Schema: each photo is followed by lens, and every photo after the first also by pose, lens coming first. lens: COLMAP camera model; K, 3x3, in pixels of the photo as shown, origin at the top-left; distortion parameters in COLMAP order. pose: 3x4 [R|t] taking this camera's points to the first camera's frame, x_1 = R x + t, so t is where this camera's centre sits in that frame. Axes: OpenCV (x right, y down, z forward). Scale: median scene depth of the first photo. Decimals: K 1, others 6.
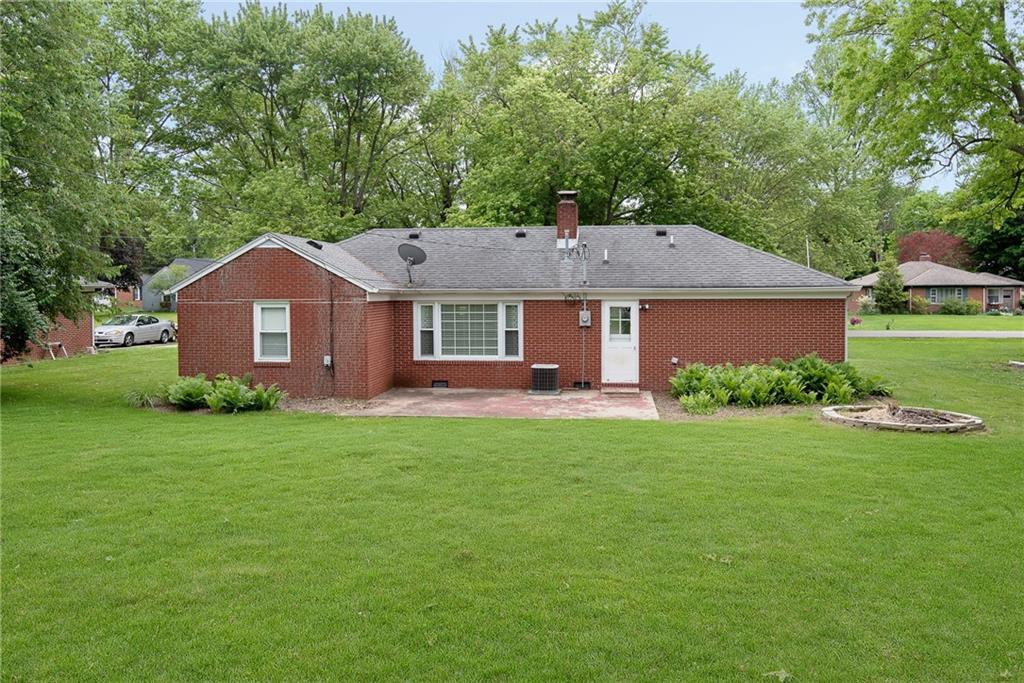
lens RADIAL K [[811.8, 0, 512.3], [0, 811.8, 338.8], [0, 0, 1]] dist [-0.001343, -0.004364]
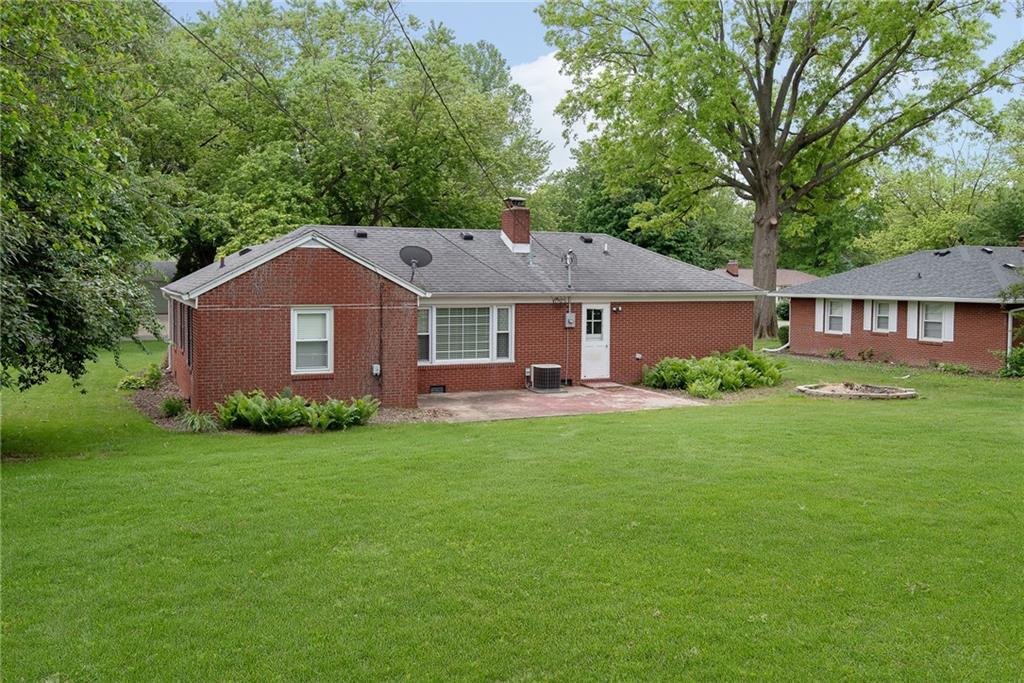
lens RADIAL K [[910.3, 0, 509.6], [0, 910.3, 341.1], [0, 0, 1]] dist [0.010265, 0.004156]
pose [[0.848178, -0.027957, 0.528973, -0.612501], [0.026218, 0.999598, 0.010792, -0.012518], [-0.529063, 0.004715, 0.848570, 0.020037]]
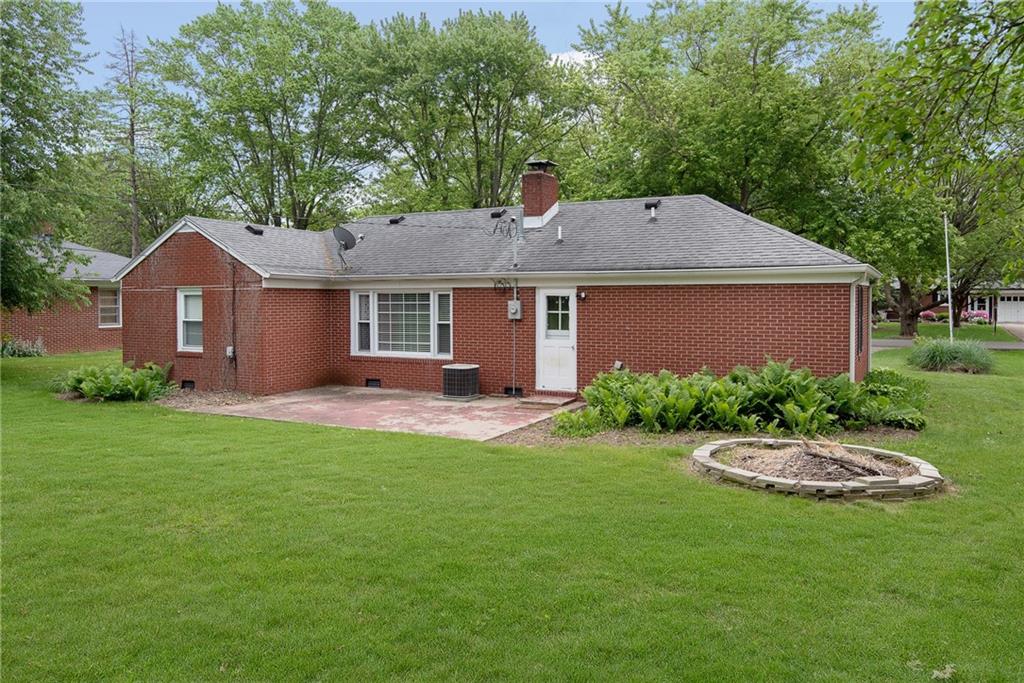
lens RADIAL K [[760.0, 0, 515.1], [0, 760.0, 337.0], [0, 0, 1]] dist [0.003269, 0.001209]
pose [[0.932521, 0.020594, -0.360527, 0.363782], [-0.024965, 0.999660, -0.007471, 0.007837], [0.360251, 0.015967, 0.932719, 0.286504]]
